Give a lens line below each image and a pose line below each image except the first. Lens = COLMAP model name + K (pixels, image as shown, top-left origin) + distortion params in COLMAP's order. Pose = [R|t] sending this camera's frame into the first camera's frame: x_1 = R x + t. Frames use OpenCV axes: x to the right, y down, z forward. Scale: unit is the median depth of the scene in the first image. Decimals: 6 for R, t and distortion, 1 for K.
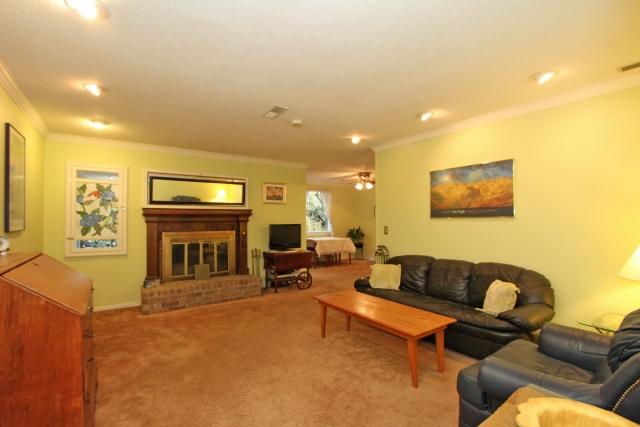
lens RADIAL K [[295.7, 0, 319.6], [0, 295.7, 216.6], [0, 0, 1]] dist [-0.004671, -0.000250]
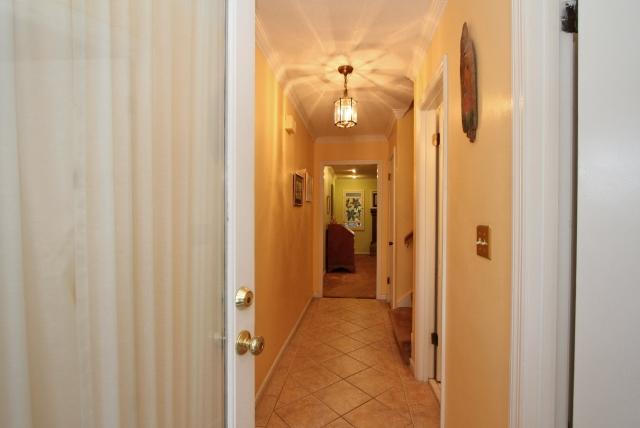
lens RADIAL K [[295.7, 0, 320.1], [0, 295.7, 214.5], [0, 0, 1]] dist [-0.004671, -0.000250]
pose [[0.736638, 0.008294, -0.676237, 0.619524], [-0.002707, 0.999953, 0.009316, -0.007637], [0.676282, -0.005031, 0.736625, -0.879159]]
